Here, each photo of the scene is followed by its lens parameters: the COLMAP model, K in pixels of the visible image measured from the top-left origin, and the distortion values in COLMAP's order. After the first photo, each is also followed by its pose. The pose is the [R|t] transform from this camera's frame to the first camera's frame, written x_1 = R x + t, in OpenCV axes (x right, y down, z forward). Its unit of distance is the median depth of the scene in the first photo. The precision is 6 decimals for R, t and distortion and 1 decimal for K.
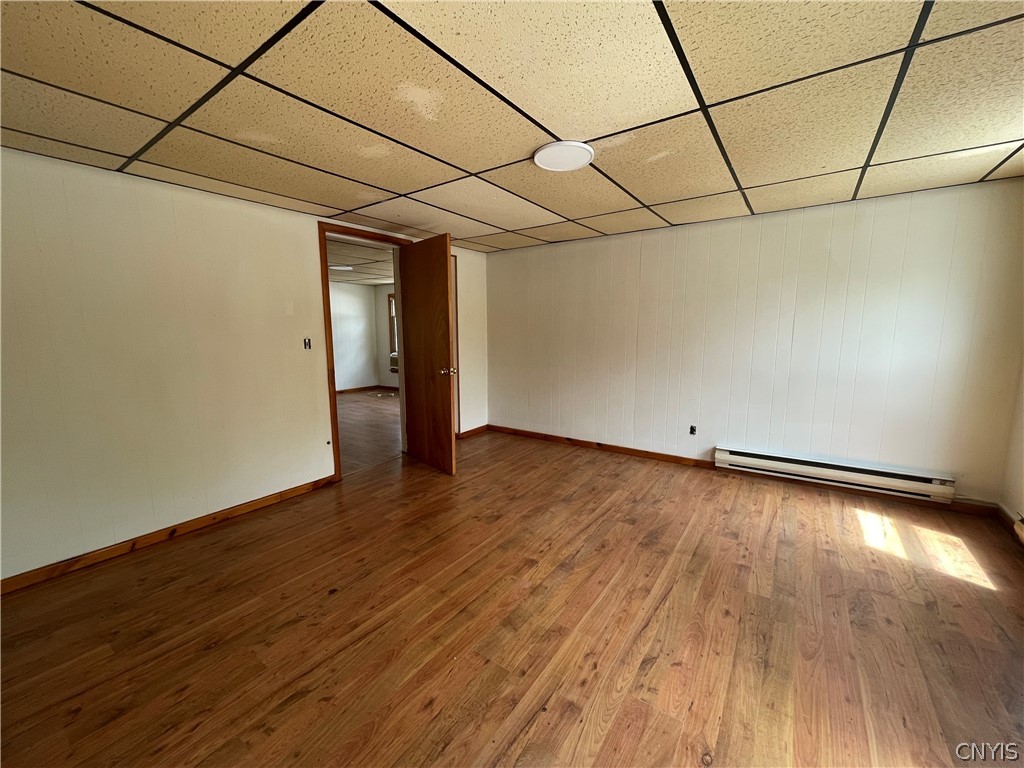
lens RADIAL K [[414.9, 0, 508.9], [0, 414.9, 383.1], [0, 0, 1]] dist [-0.000253, -0.000244]
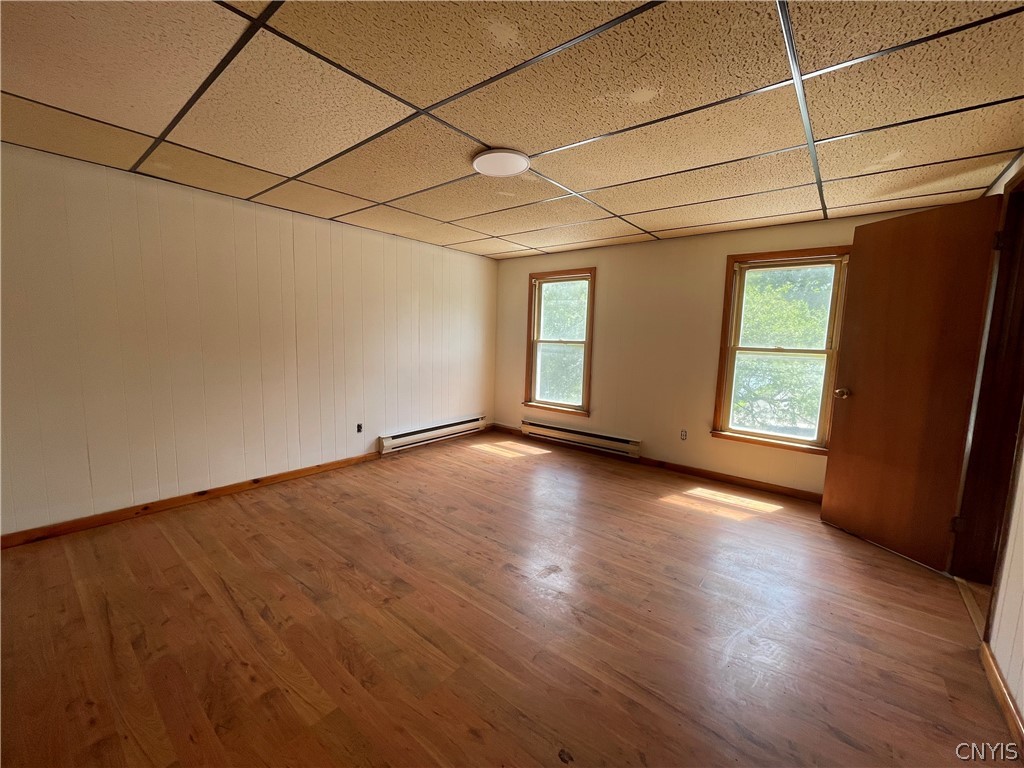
lens RADIAL K [[414.9, 0, 509.3], [0, 414.9, 384.0], [0, 0, 1]] dist [-0.000253, -0.000244]
pose [[0.071692, -0.110978, 0.991234, -0.615396], [0.105363, 0.989073, 0.103116, -0.070244], [-0.991846, 0.097047, 0.082602, 0.616035]]
